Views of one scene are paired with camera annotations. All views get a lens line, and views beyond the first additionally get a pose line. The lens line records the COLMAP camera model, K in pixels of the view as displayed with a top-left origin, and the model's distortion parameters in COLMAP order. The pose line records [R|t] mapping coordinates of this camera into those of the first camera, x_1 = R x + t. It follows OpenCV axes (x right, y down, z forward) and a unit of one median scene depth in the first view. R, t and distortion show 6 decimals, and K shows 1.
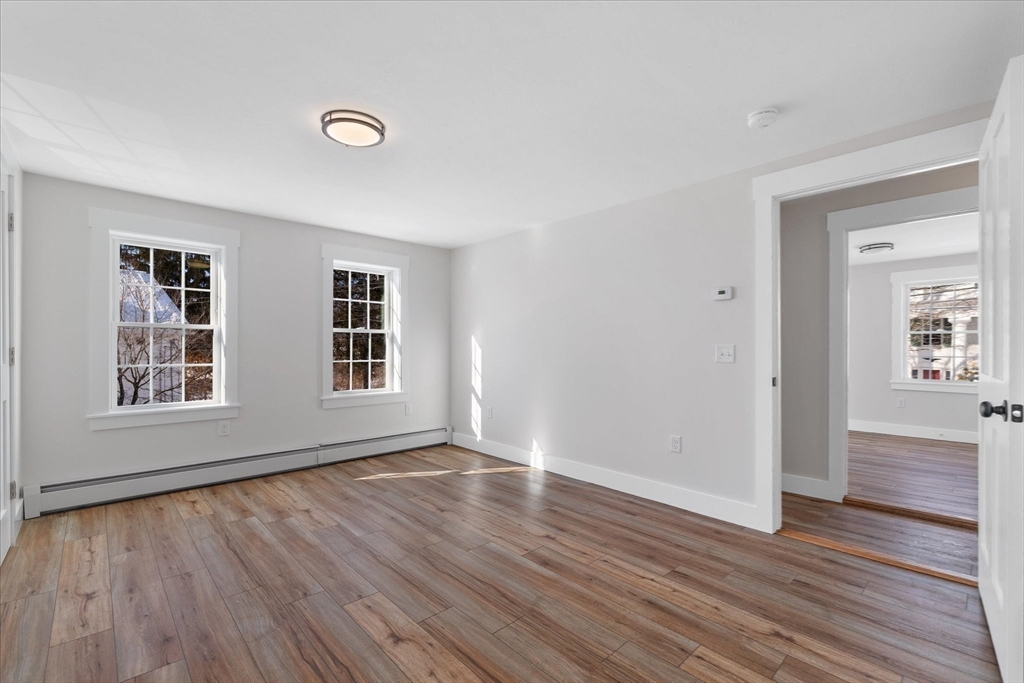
lens RADIAL K [[443.3, 0, 513.8], [0, 443.3, 348.4], [0, 0, 1]] dist [-0.001133, 0.000748]
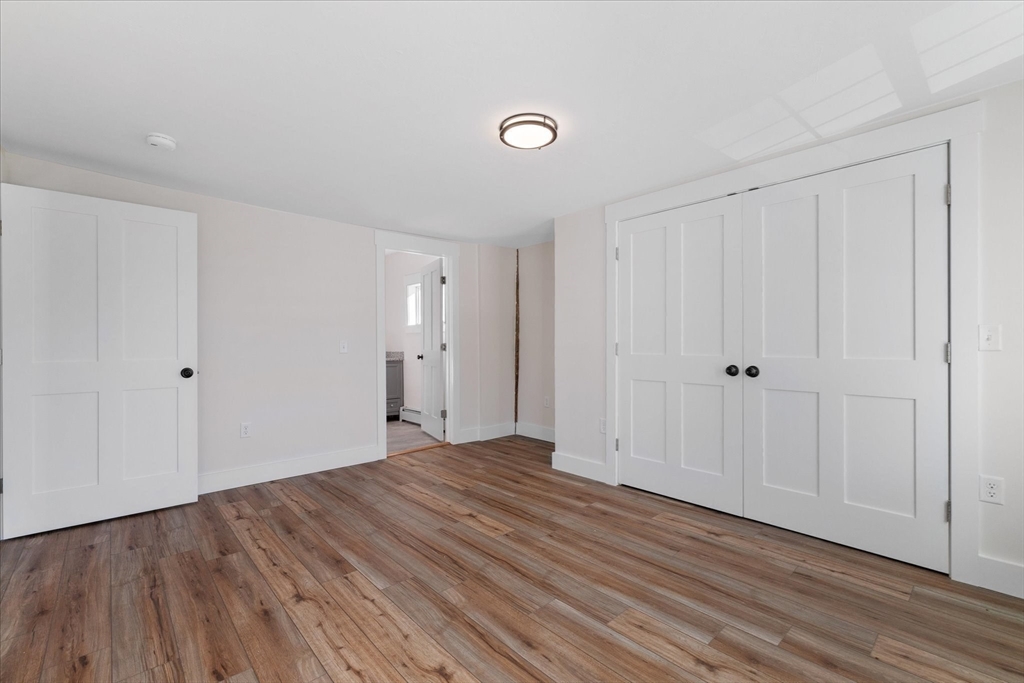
lens RADIAL K [[443.3, 0, 510.0], [0, 443.3, 340.4], [0, 0, 1]] dist [-0.001133, 0.000748]
pose [[-0.999854, 0.001162, 0.017040, -0.330683], [0.001149, 0.999999, -0.000752, -0.007005], [-0.017041, -0.000733, -0.999855, 2.004476]]
